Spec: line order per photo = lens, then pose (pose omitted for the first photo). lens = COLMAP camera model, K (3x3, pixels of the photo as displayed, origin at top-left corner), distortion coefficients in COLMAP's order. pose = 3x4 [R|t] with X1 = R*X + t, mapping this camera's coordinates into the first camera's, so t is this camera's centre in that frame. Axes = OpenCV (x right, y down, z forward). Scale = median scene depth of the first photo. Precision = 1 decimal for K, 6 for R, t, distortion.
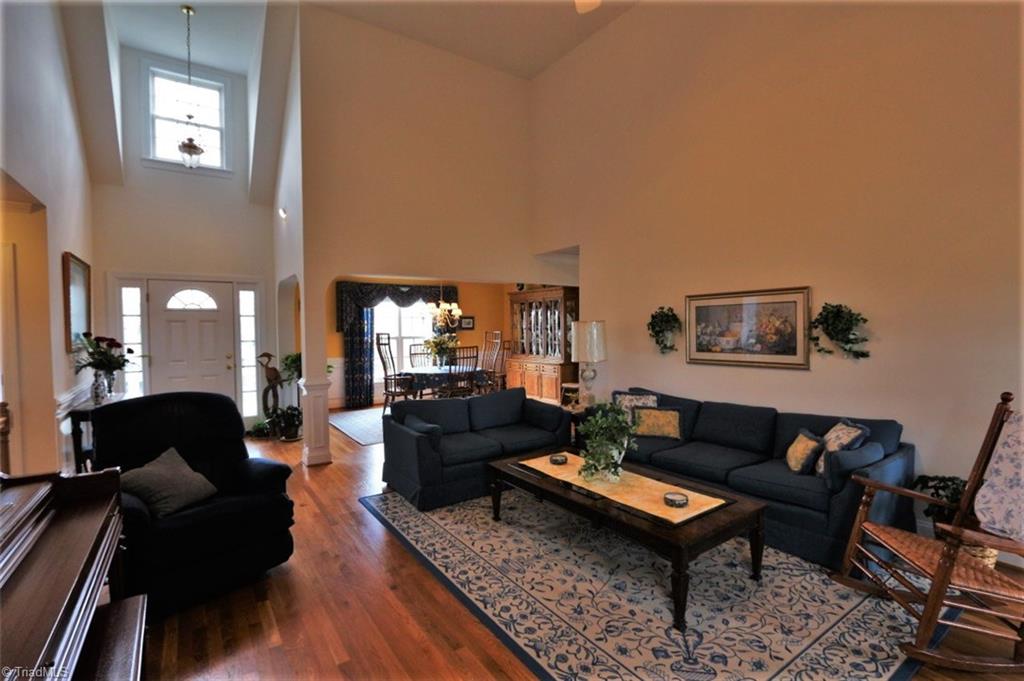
lens RADIAL K [[471.5, 0, 514.3], [0, 471.5, 341.7], [0, 0, 1]] dist [-0.019170, 0.002718]
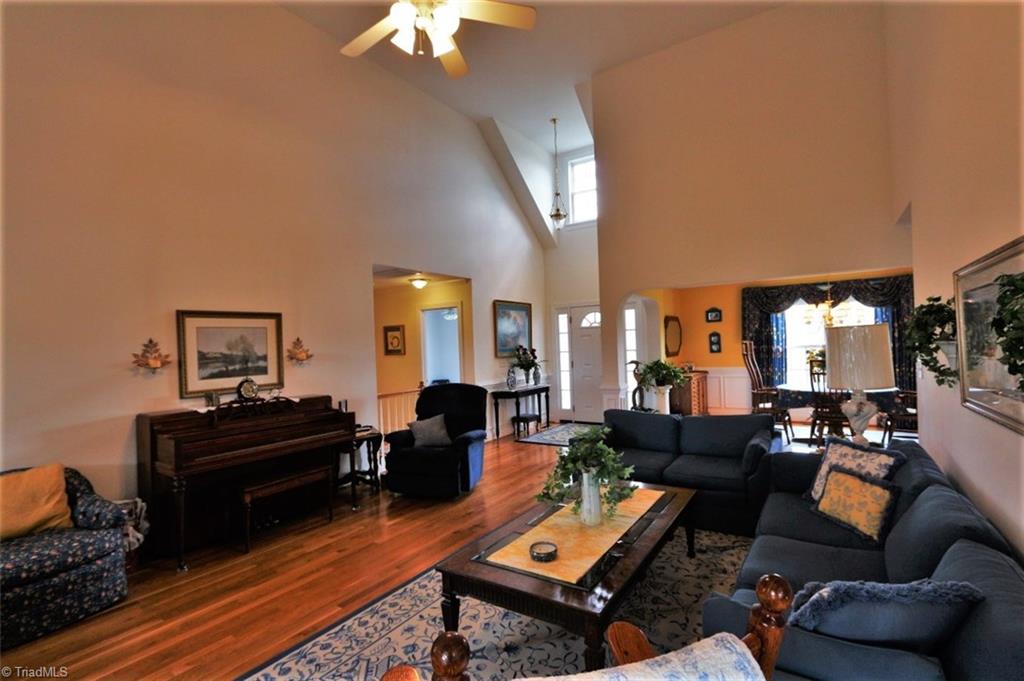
lens RADIAL K [[471.5, 0, 515.6], [0, 471.5, 338.0], [0, 0, 1]] dist [-0.019170, 0.002718]
pose [[0.370417, -0.015069, -0.928743, 0.361593], [0.001142, 0.999875, -0.015767, -0.011139], [0.928865, 0.004780, 0.370388, 0.206652]]
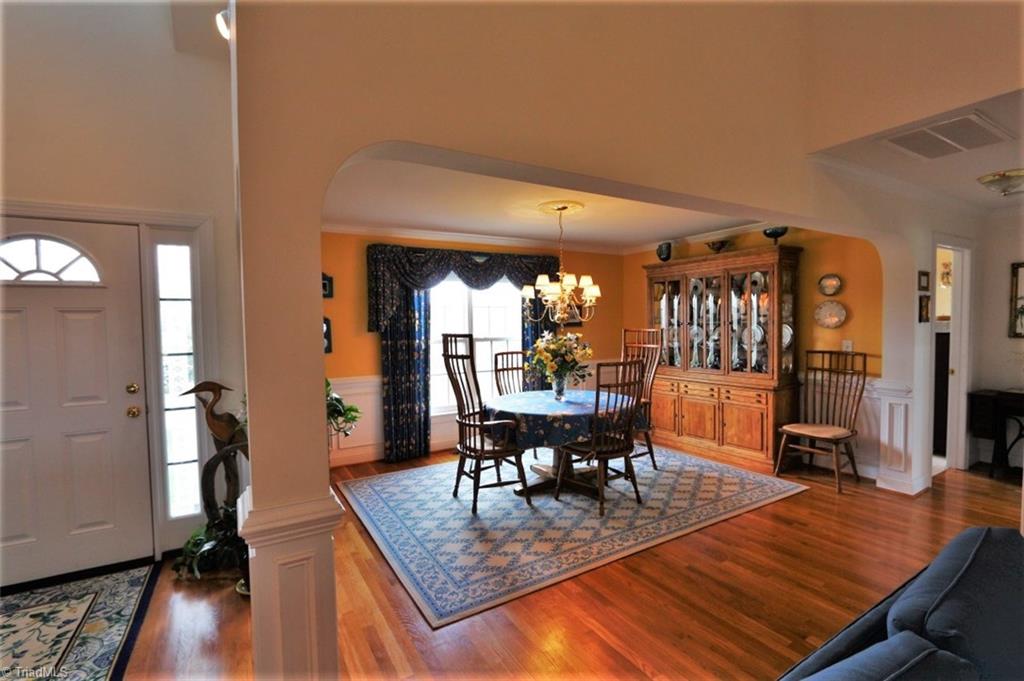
lens RADIAL K [[471.5, 0, 516.1], [0, 471.5, 343.7], [0, 0, 1]] dist [-0.019170, 0.002718]
pose [[0.997911, -0.004889, -0.064426, -0.162744], [0.005503, 0.999941, 0.009355, -0.010698], [0.064376, -0.009690, 0.997879, 0.443957]]
